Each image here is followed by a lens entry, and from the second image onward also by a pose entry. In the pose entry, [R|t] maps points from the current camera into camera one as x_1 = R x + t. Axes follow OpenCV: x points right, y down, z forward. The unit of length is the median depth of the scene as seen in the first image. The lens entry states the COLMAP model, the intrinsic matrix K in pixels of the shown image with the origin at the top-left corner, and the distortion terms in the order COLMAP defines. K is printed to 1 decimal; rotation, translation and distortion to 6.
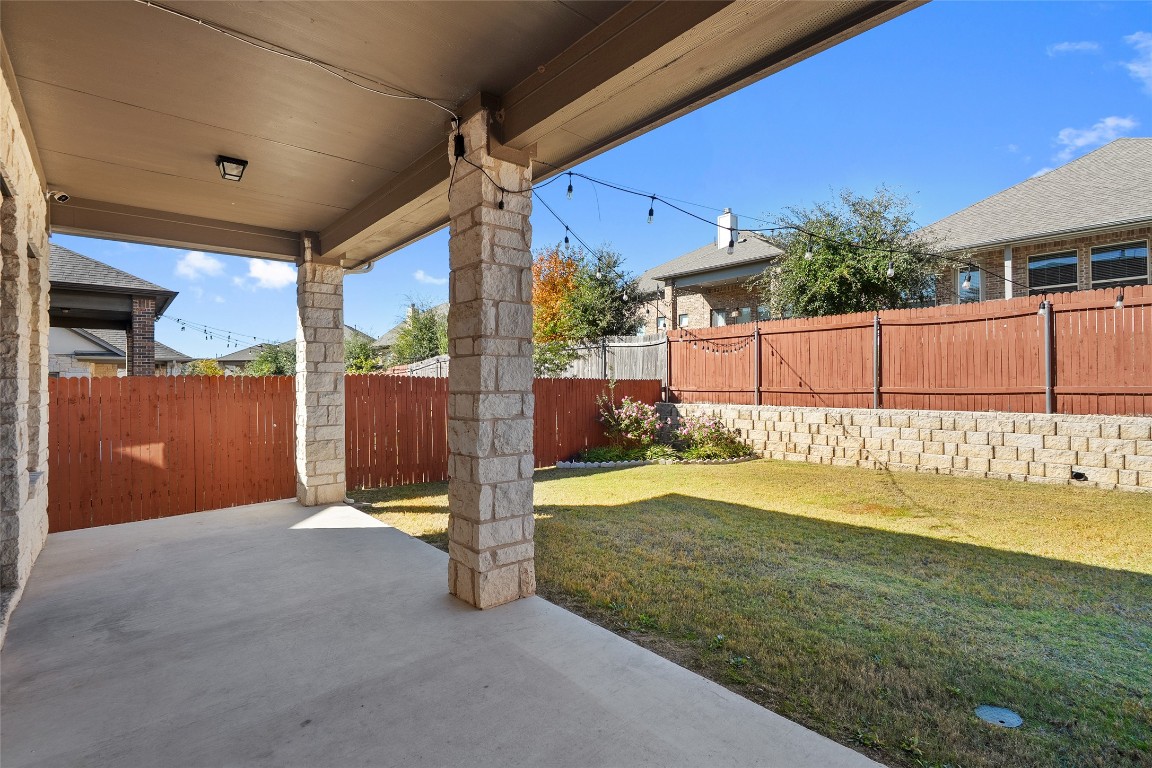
lens RADIAL K [[529.8, 0, 570.8], [0, 529.8, 379.3], [0, 0, 1]] dist [0.000392, -0.001189]
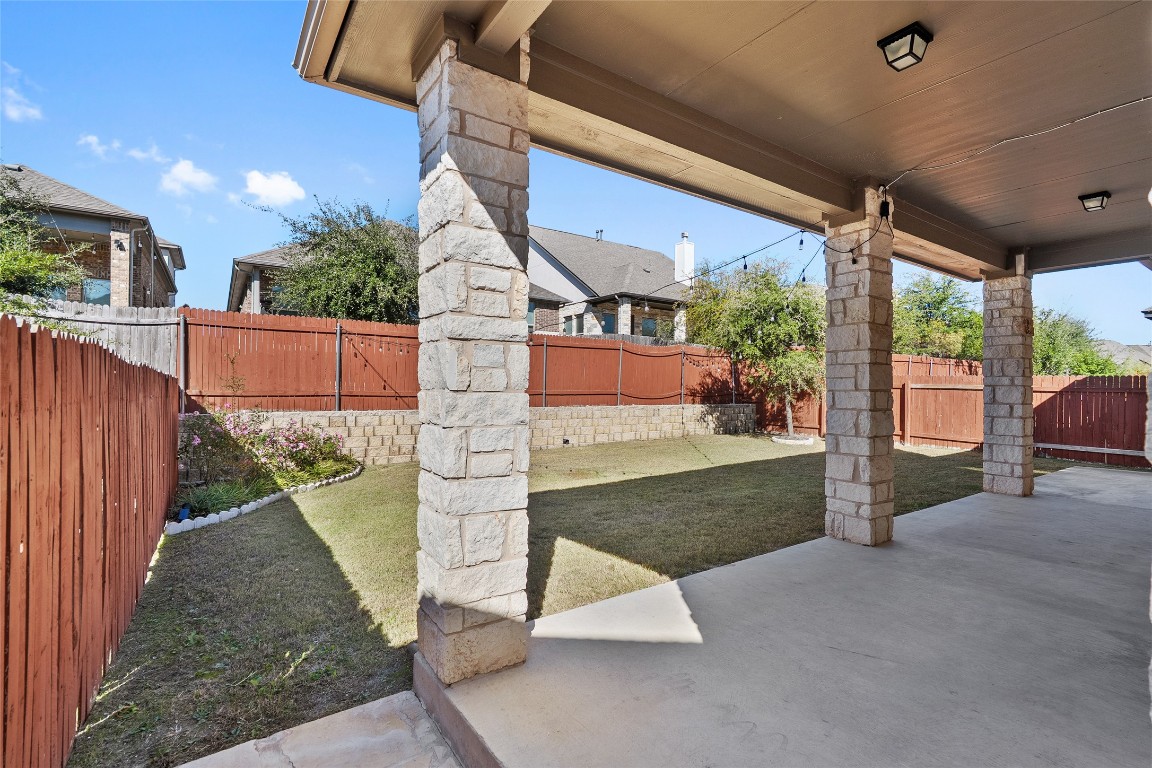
lens RADIAL K [[529.8, 0, 572.5], [0, 529.8, 392.3], [0, 0, 1]] dist [0.000392, -0.001189]
pose [[0.104100, 0.000431, 0.994567, -0.542165], [-0.014609, 0.999893, 0.001096, 0.011605], [-0.994460, -0.014643, 0.104095, 0.544716]]
